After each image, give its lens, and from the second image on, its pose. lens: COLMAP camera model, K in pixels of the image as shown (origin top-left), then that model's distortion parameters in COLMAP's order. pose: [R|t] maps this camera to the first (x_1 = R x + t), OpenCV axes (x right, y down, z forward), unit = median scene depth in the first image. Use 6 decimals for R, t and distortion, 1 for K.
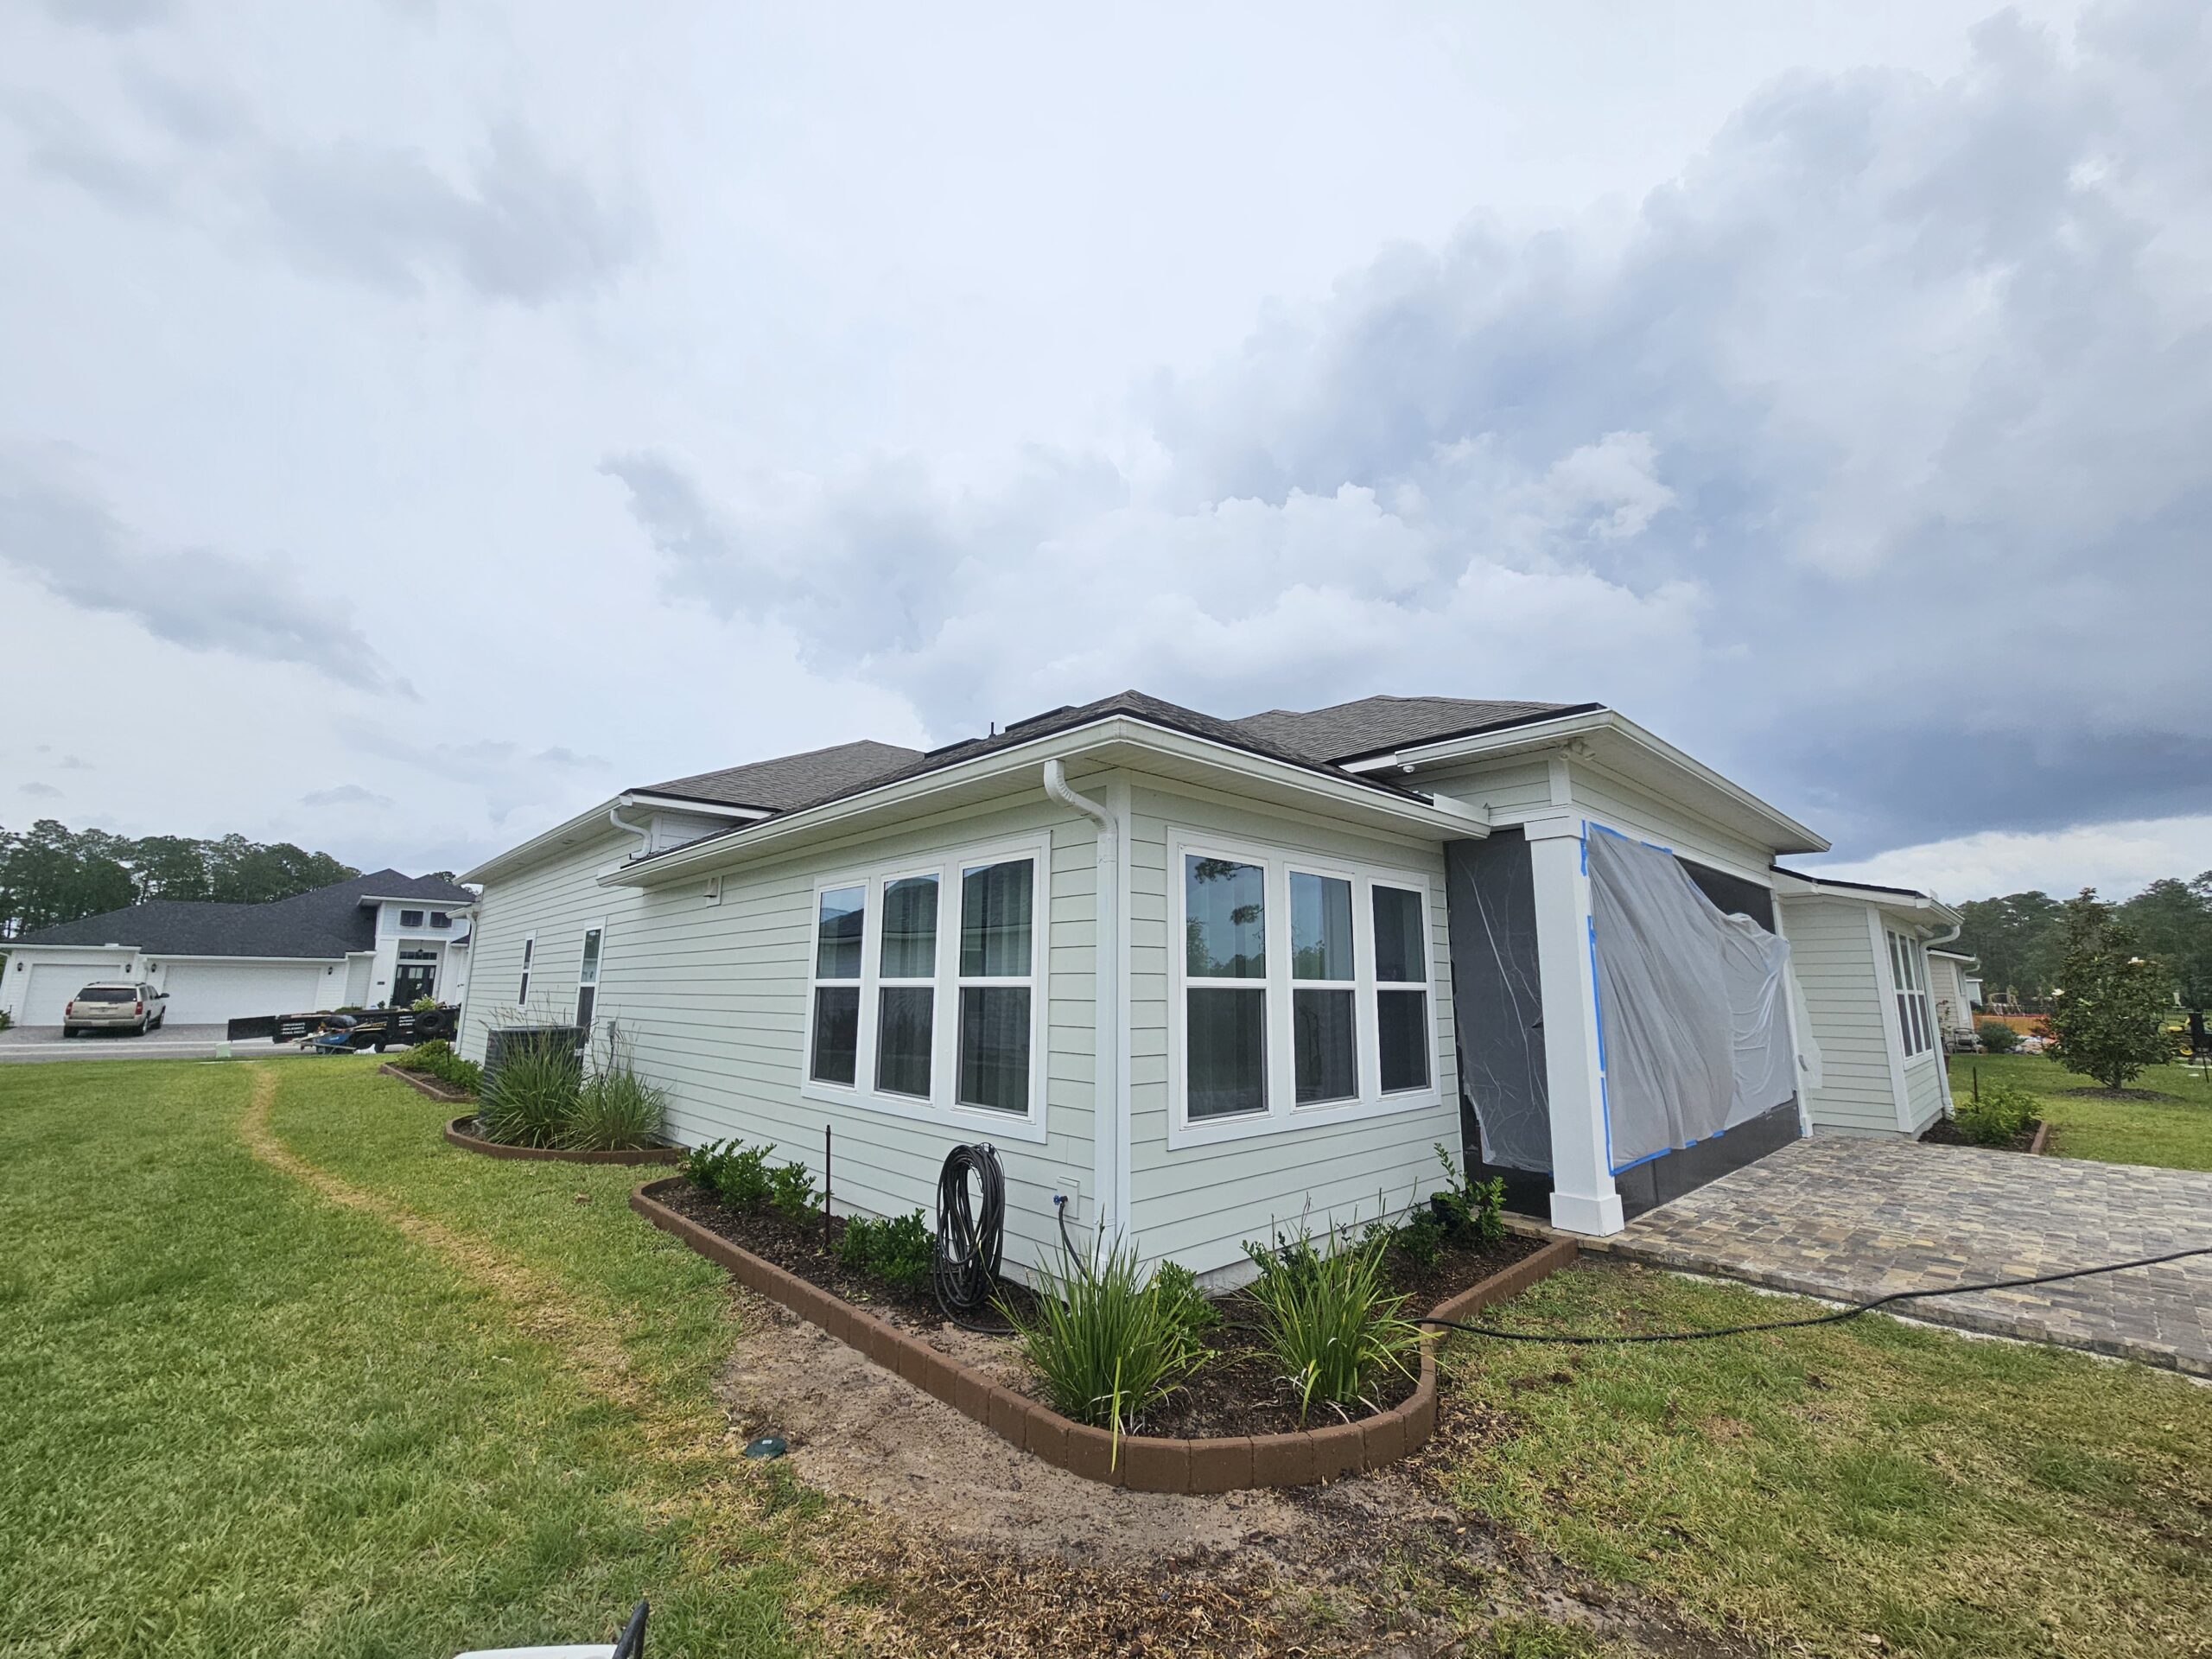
lens RADIAL K [[891.9, 0, 1087.2], [0, 891.9, 823.5], [0, 0, 1]] dist [0.001437, -0.000875]
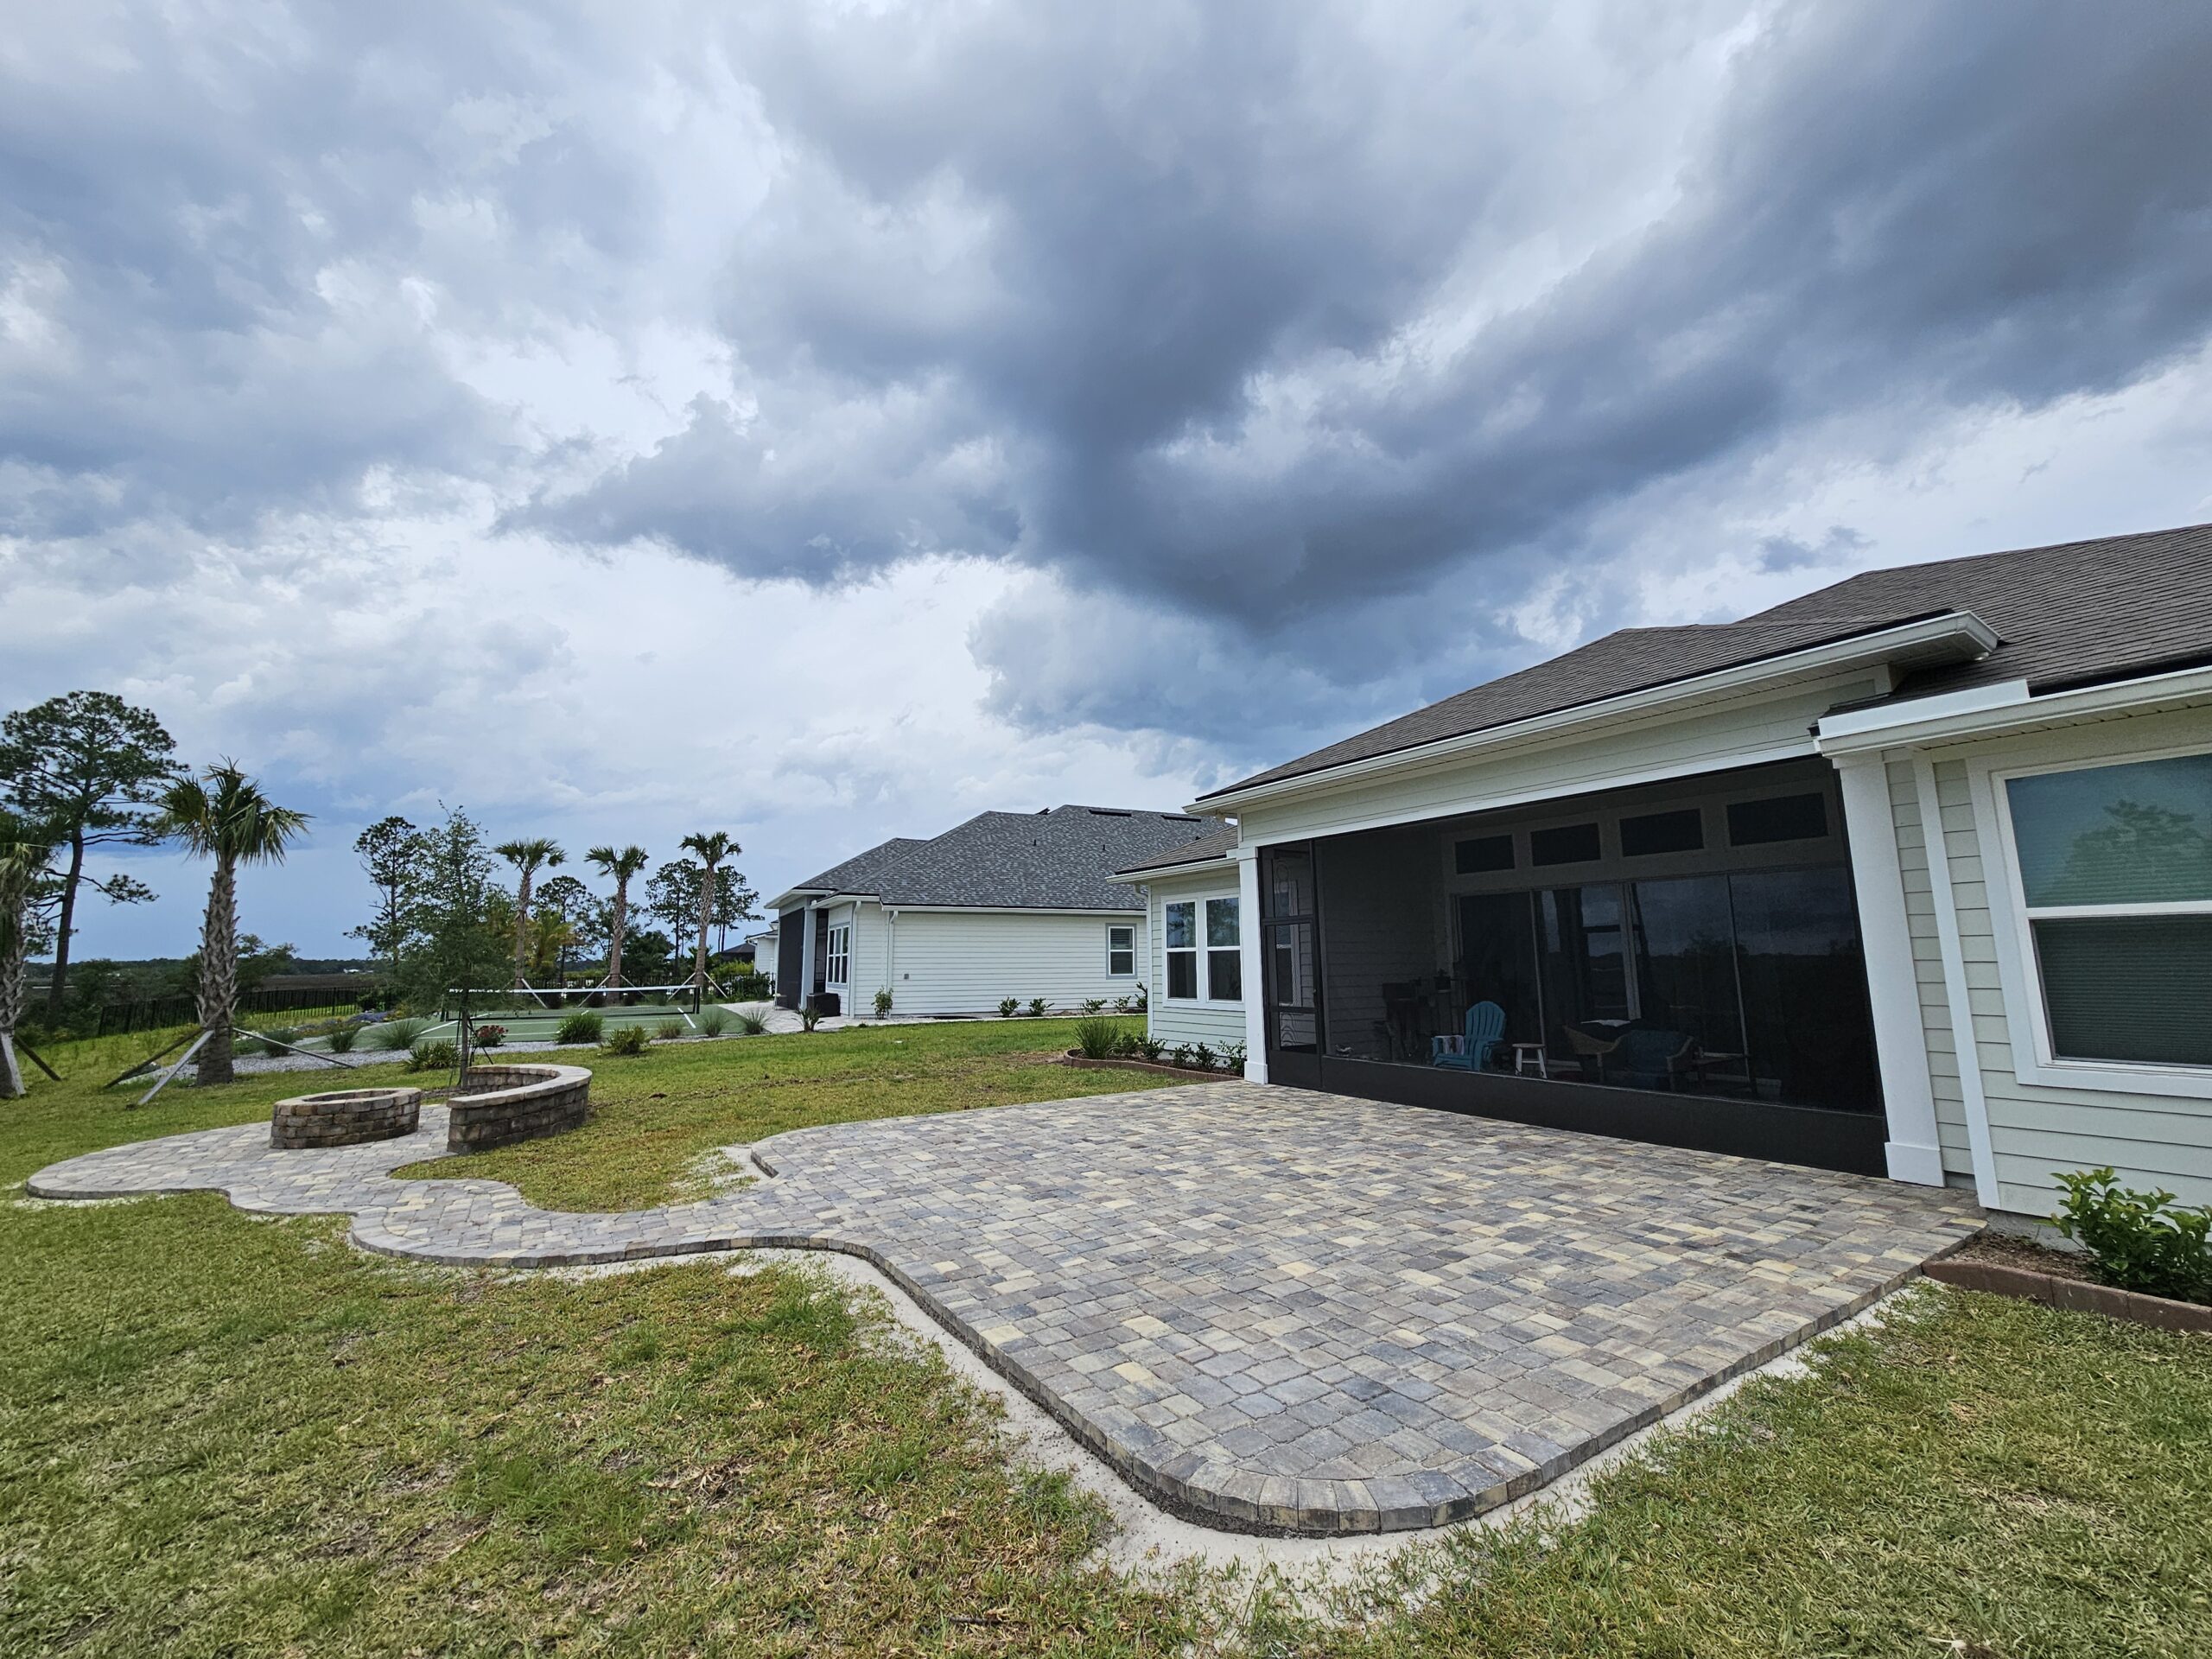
lens RADIAL K [[891.9, 0, 1114.8], [0, 891.9, 827.7], [0, 0, 1]] dist [0.001437, -0.000875]
pose [[-0.186022, -0.153787, -0.970436, 1.450729], [0.189638, 0.963484, -0.189038, 0.150649], [0.964071, -0.219196, -0.150066, 0.660773]]
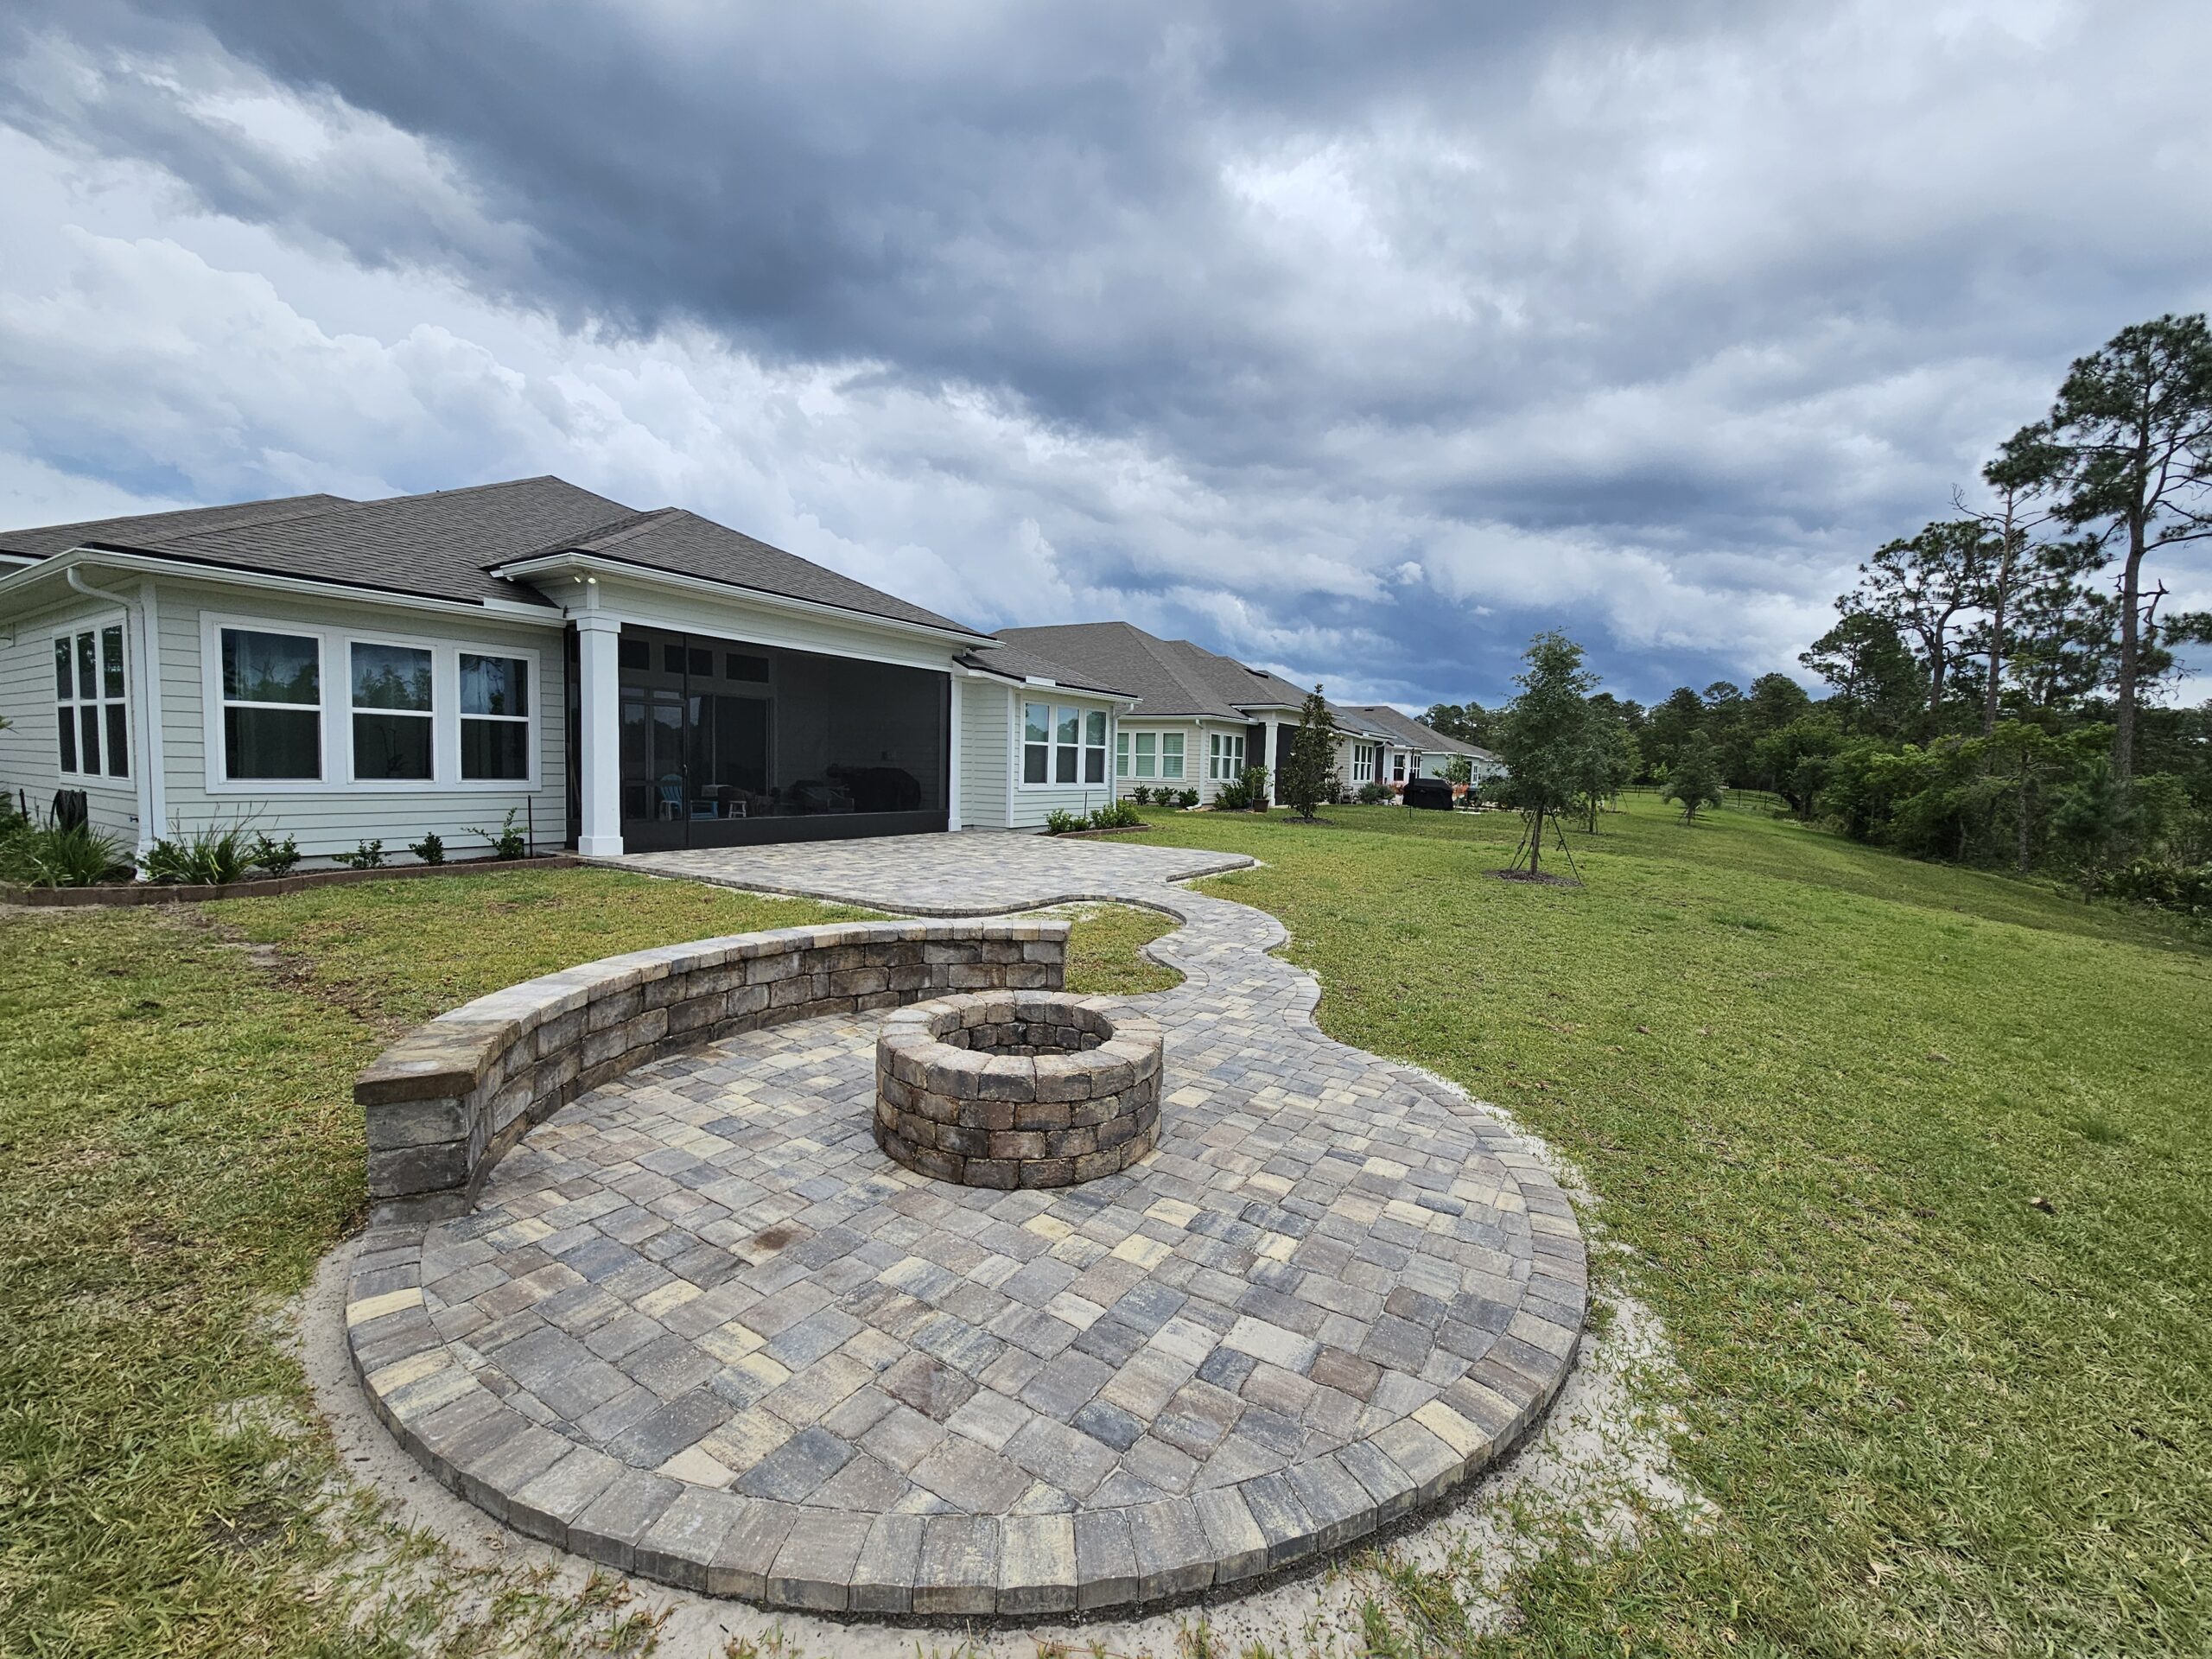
lens RADIAL K [[891.9, 0, 1070.0], [0, 891.9, 809.6], [0, 0, 1]] dist [0.001437, -0.000875]
pose [[0.971567, 0.007269, 0.236655, 0.627494], [-0.062933, 0.971501, 0.228529, -0.058506], [-0.228249, -0.236925, 0.944335, -0.517973]]
